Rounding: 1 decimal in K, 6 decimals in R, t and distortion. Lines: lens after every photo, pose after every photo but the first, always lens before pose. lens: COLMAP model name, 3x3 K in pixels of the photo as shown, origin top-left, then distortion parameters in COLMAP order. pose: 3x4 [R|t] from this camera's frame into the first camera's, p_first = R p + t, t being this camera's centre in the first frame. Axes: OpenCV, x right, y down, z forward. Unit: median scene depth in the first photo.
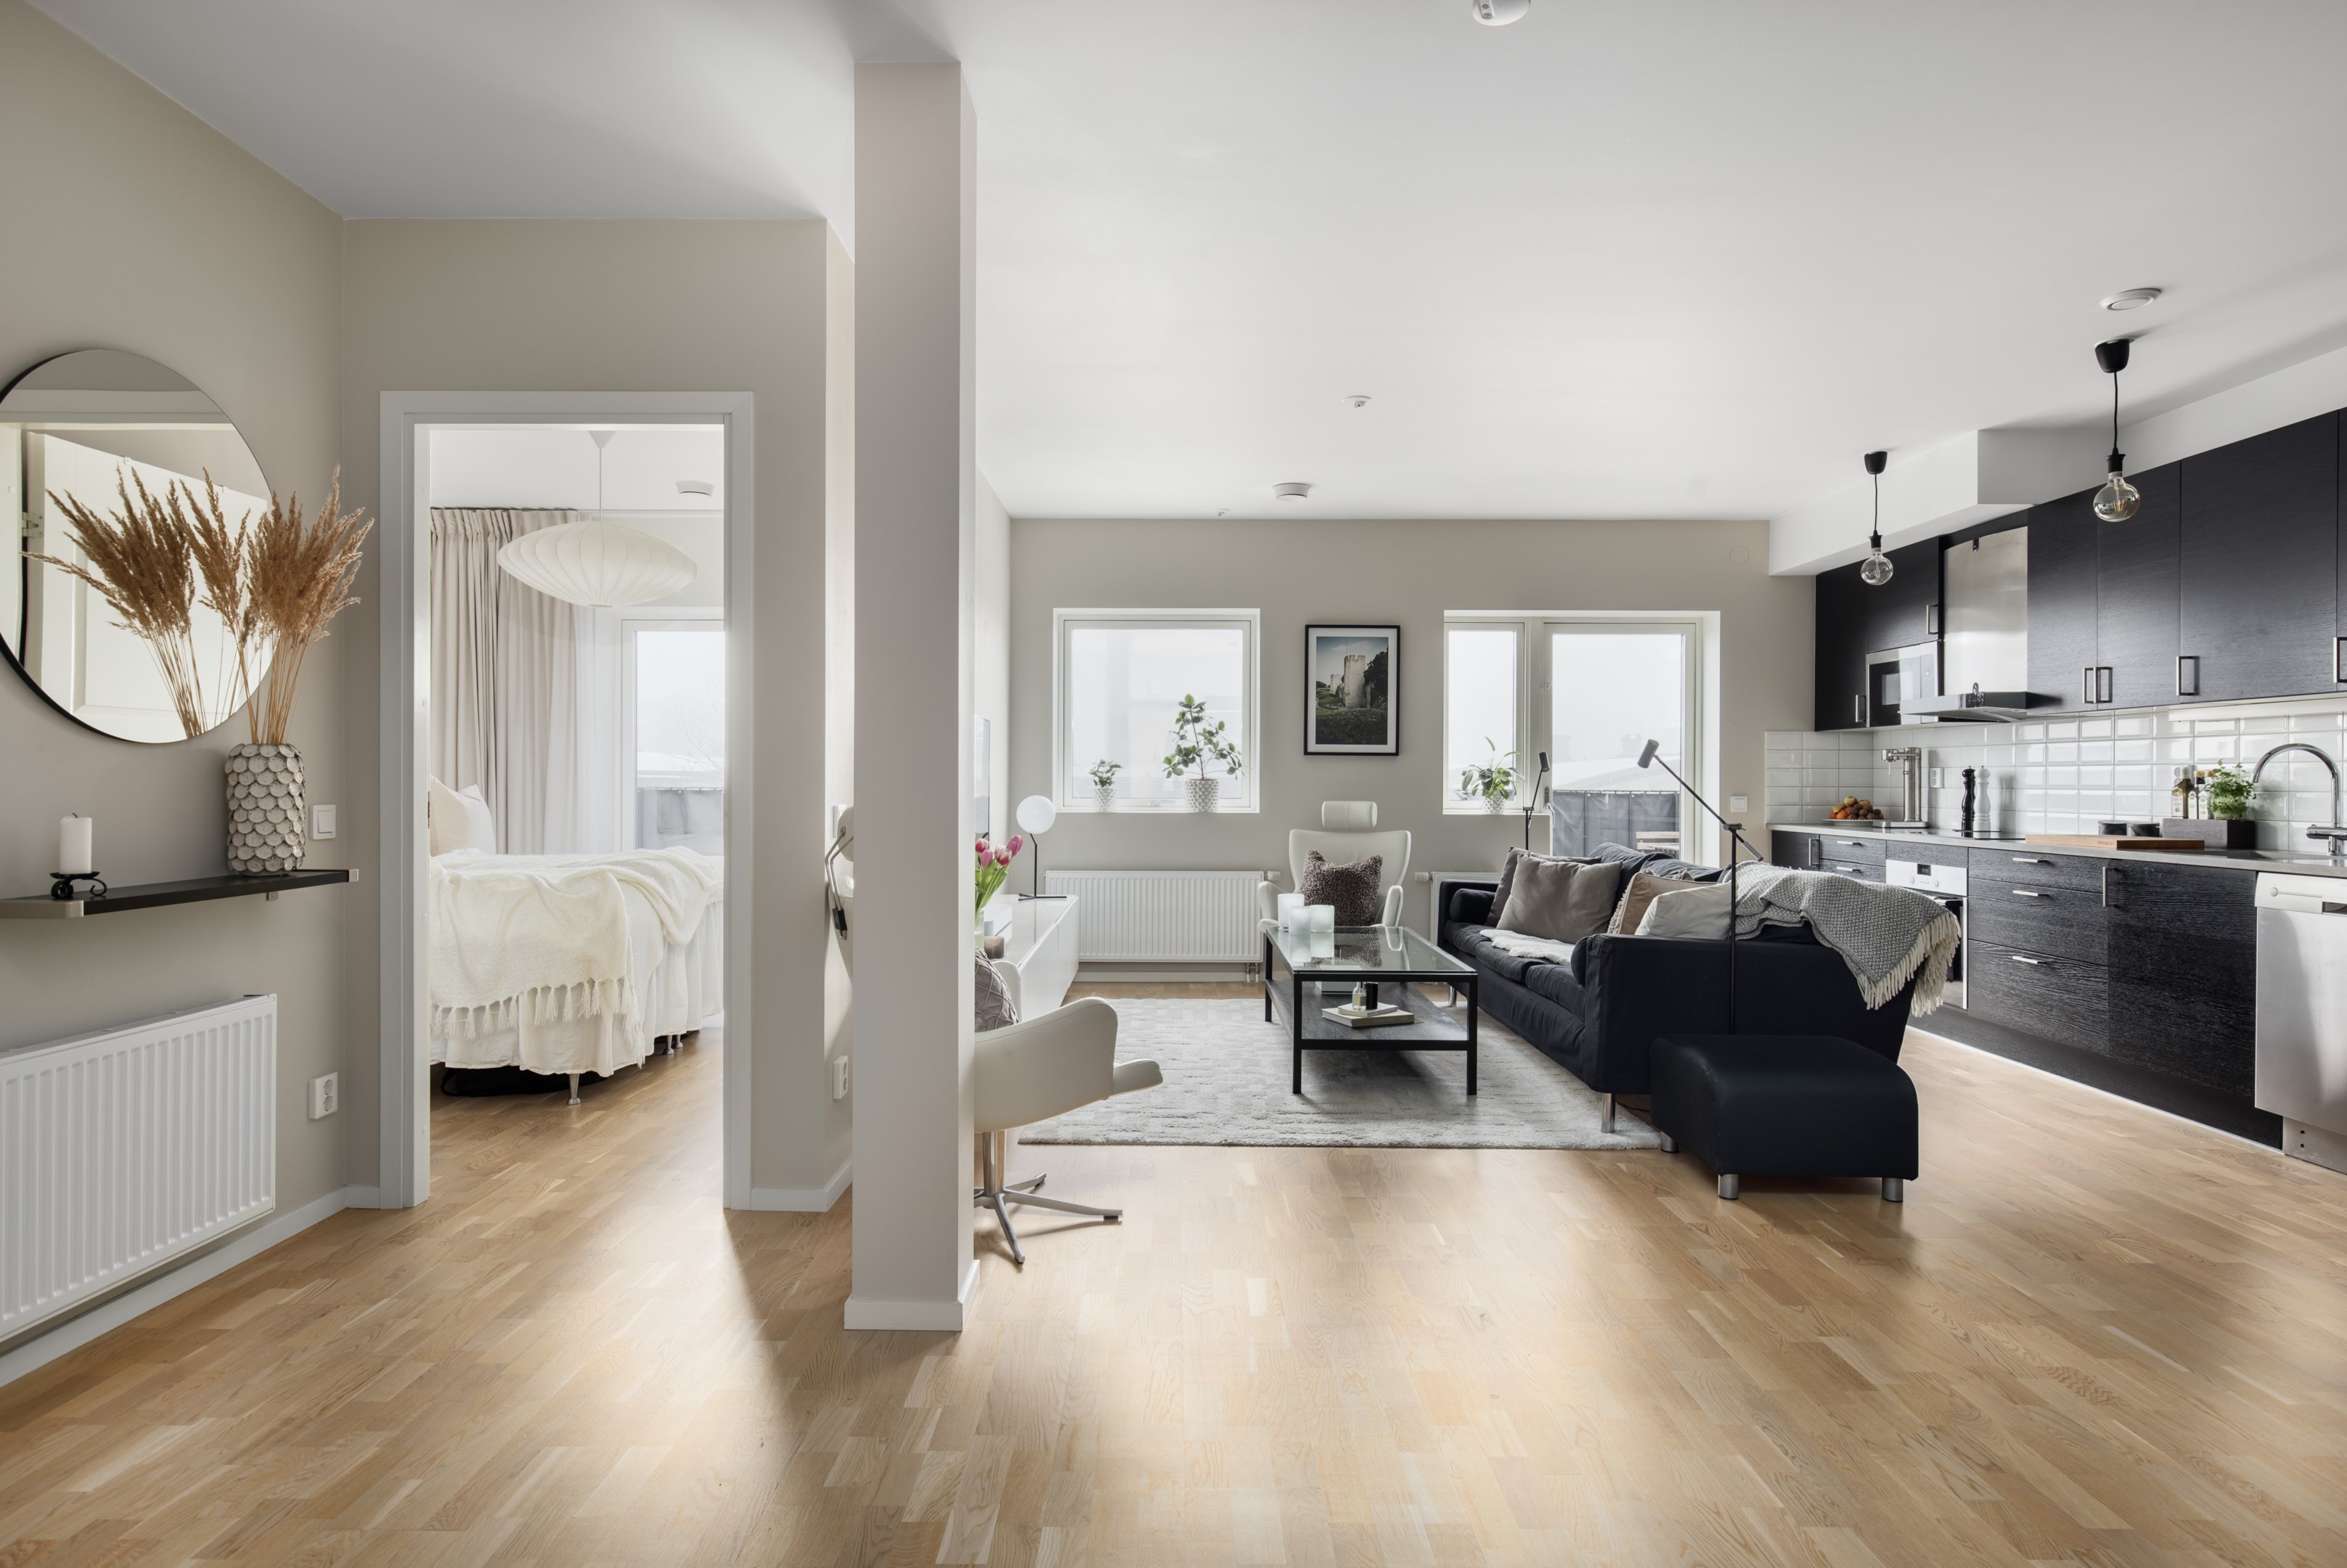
lens RADIAL K [[1252.9, 0, 1173.5], [0, 1252.9, 784.0], [0, 0, 1]] dist [0.001715, -0.000046]
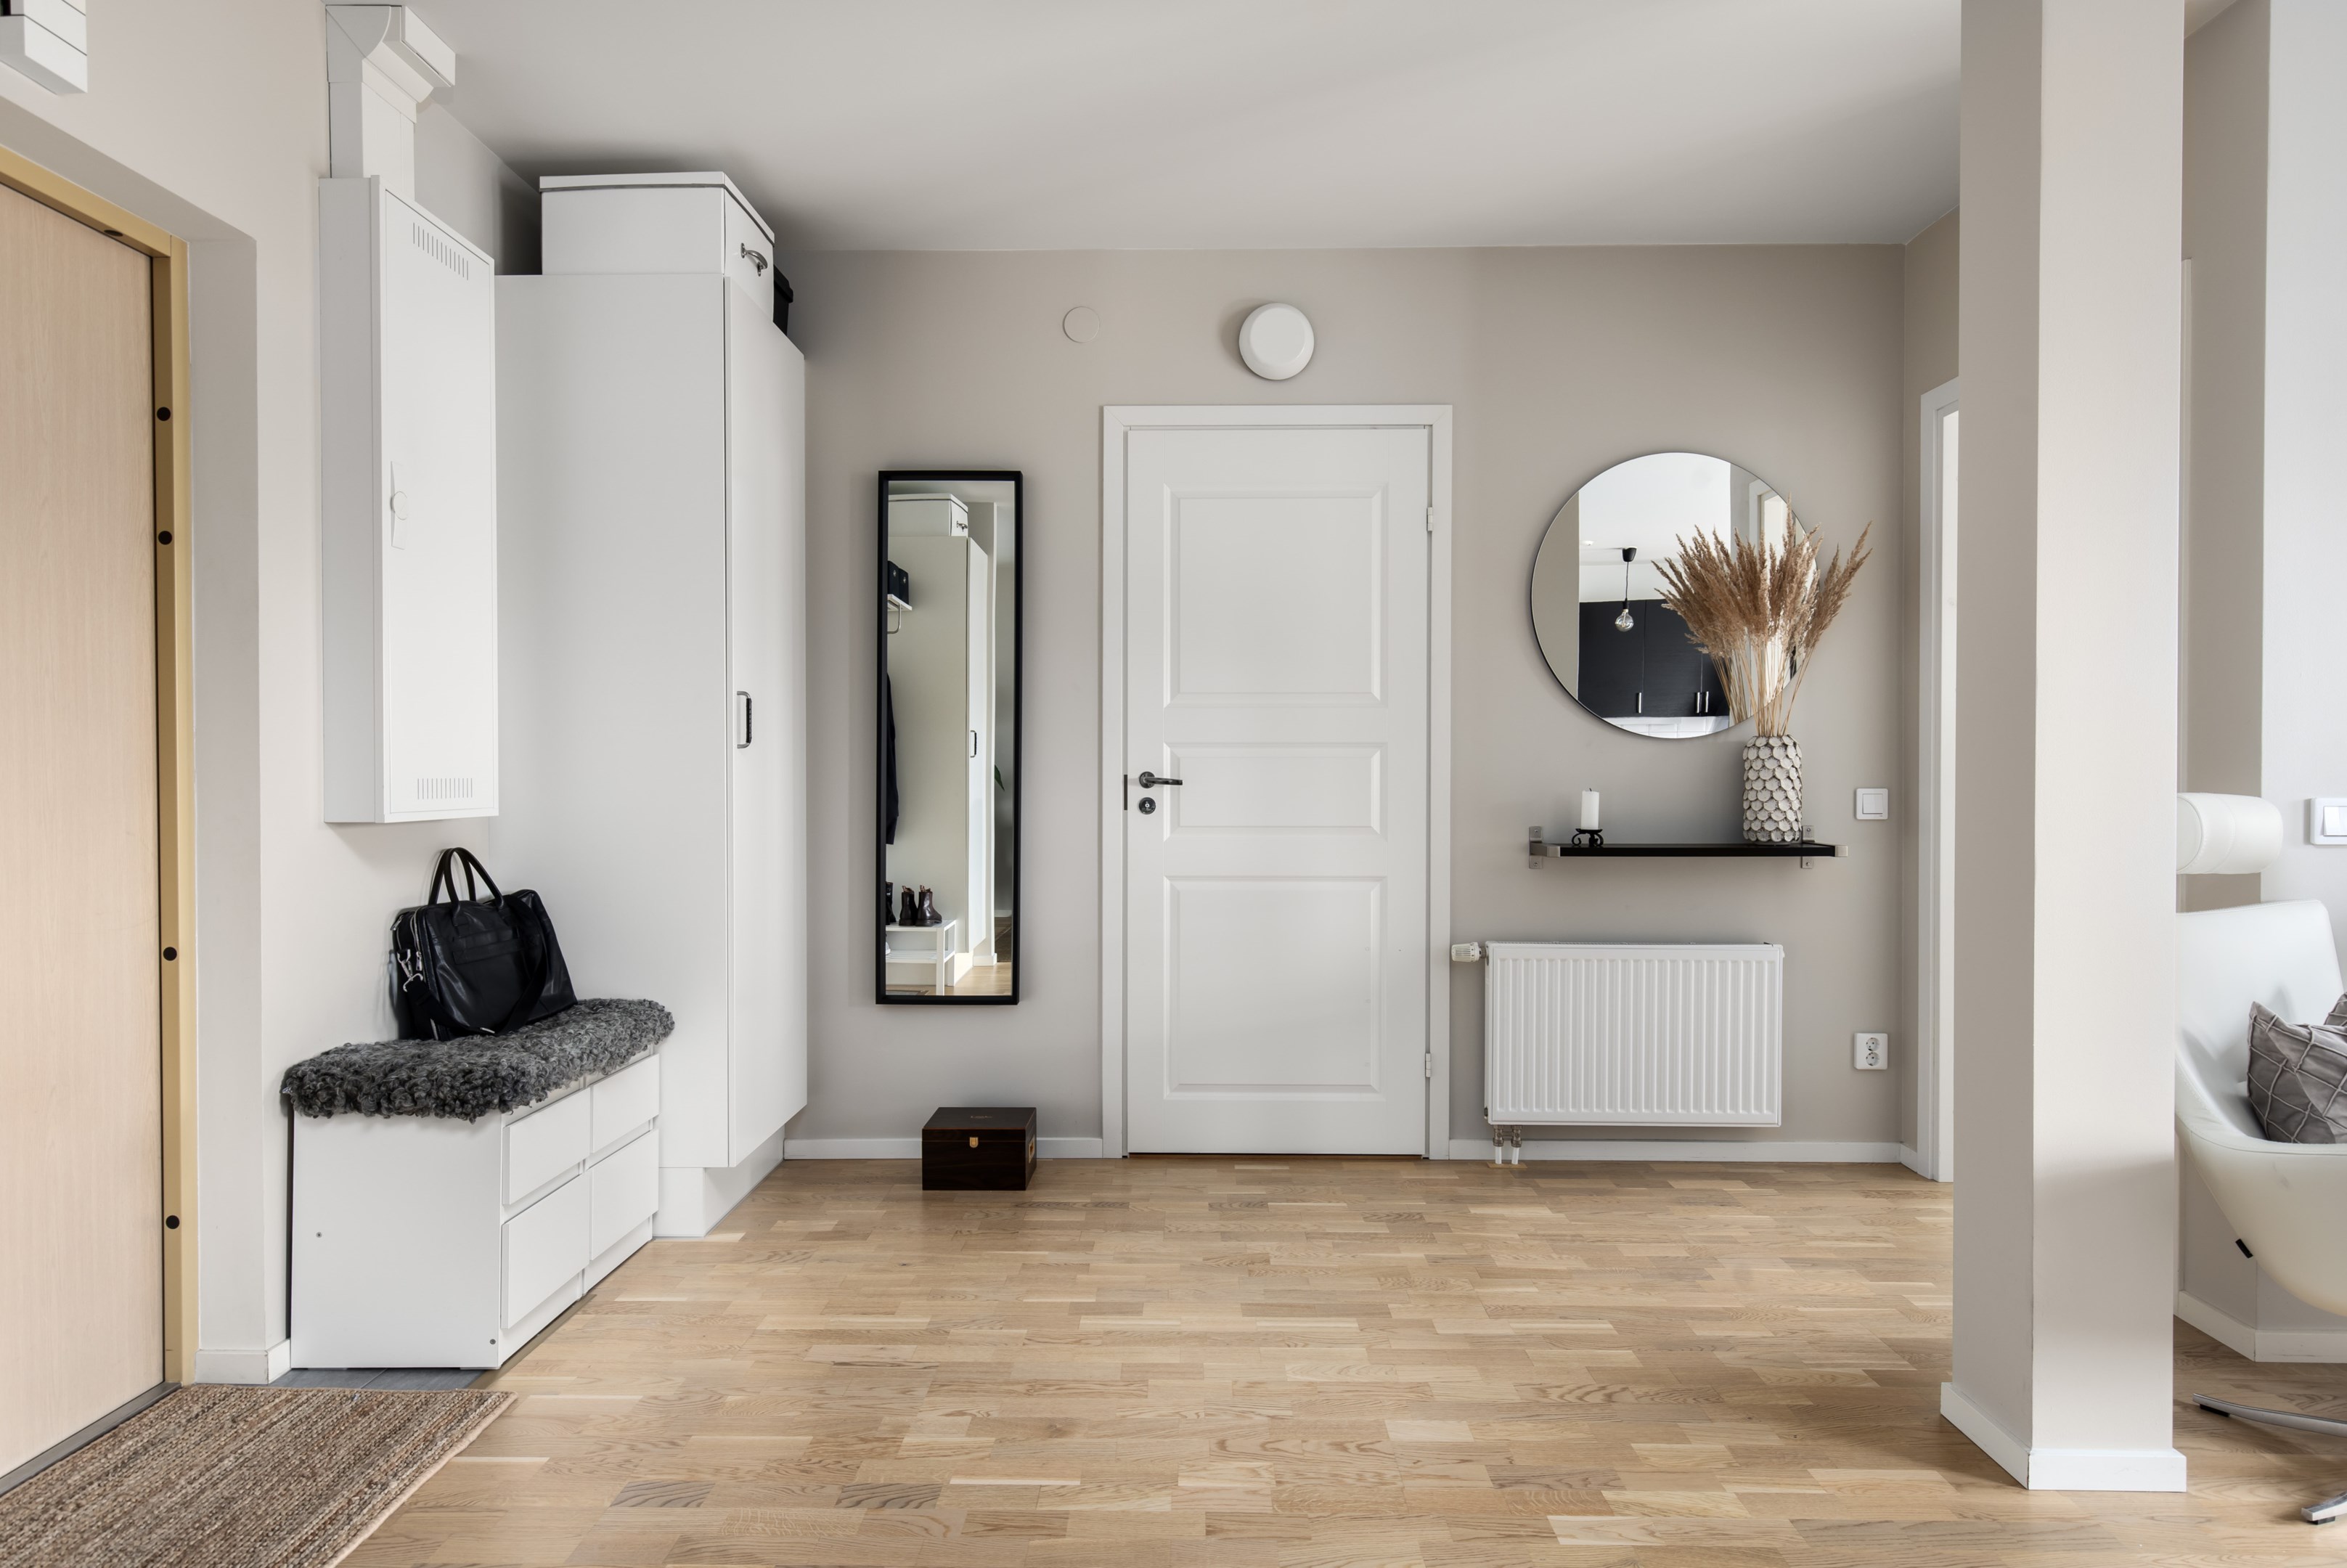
lens RADIAL K [[1360.3, 0, 1173.5], [0, 1360.3, 784.0], [0, 0, 1]] dist [0.000571, -0.000316]
pose [[-0.023383, 0.004972, -0.999714, 0.369355], [-0.003188, 0.999982, 0.005048, 0.005849], [0.999722, 0.003305, -0.023366, 0.283201]]
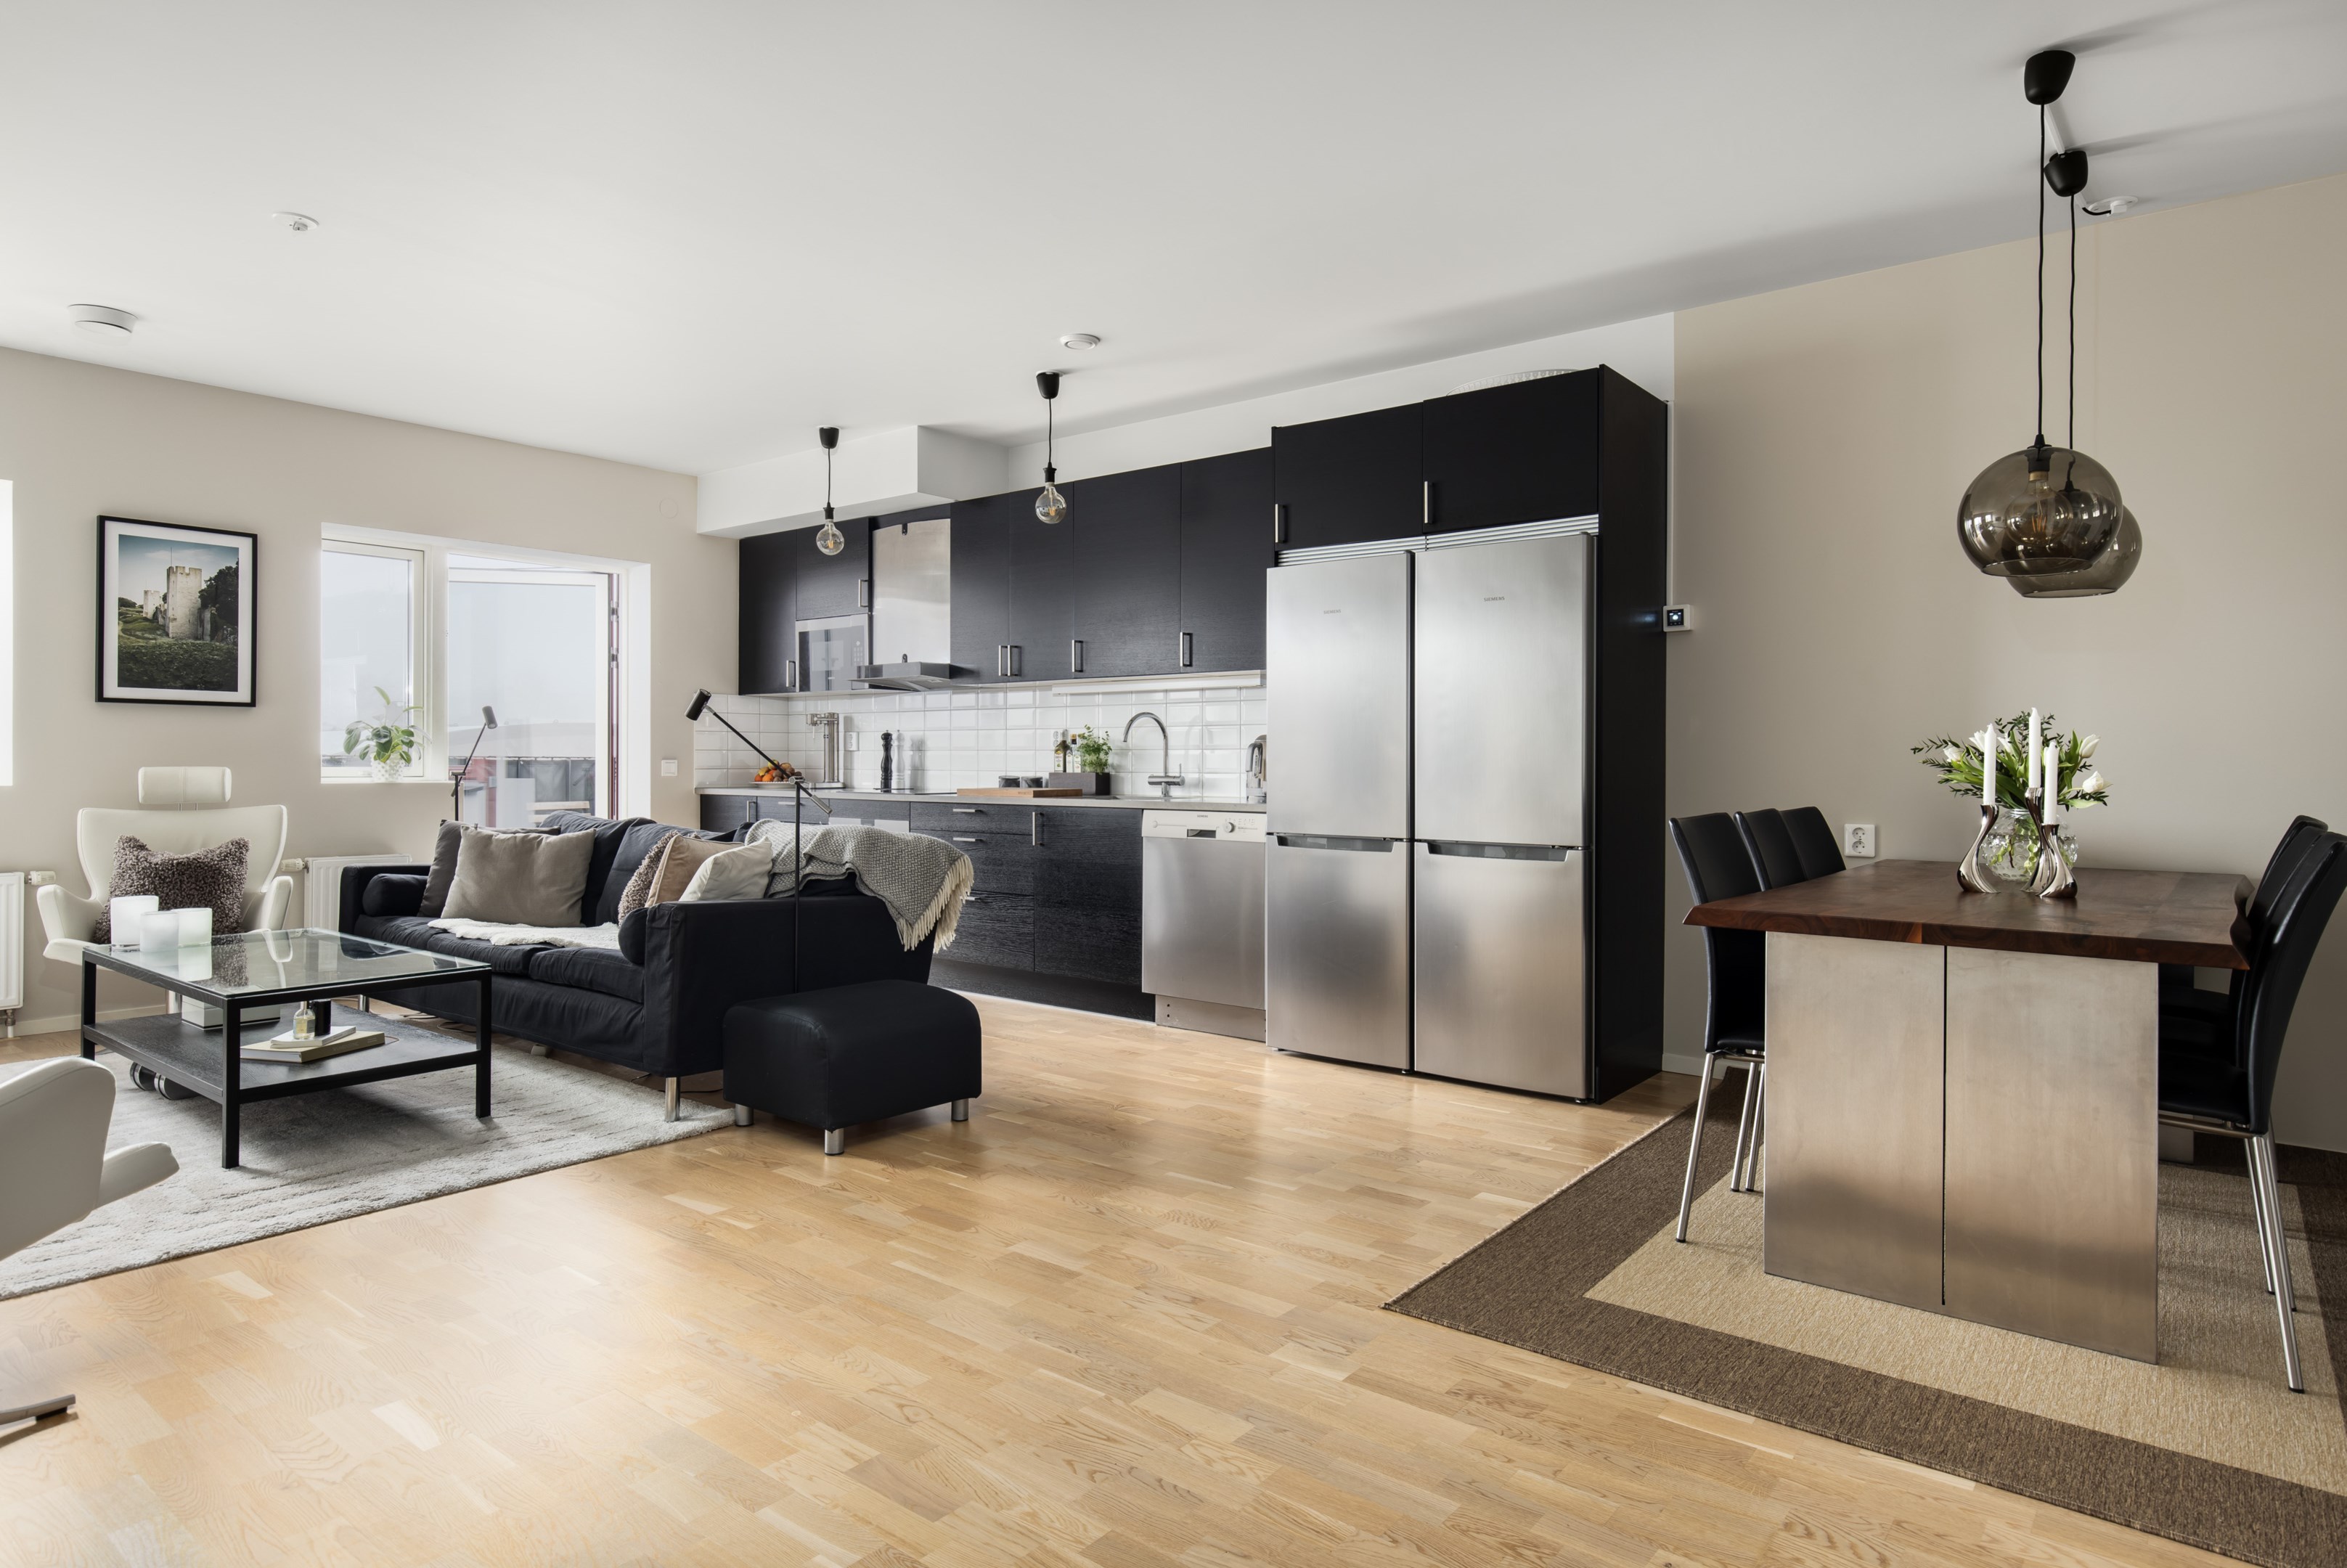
lens RADIAL K [[1320.4, 0, 1169.7], [0, 1320.4, 765.6], [0, 0, 1]] dist [0.004606, 0.000225]
pose [[0.623617, -0.004662, 0.781716, -0.149338], [0.001670, 0.999988, 0.004631, 0.015043], [-0.781728, -0.001583, 0.623617, 0.107191]]
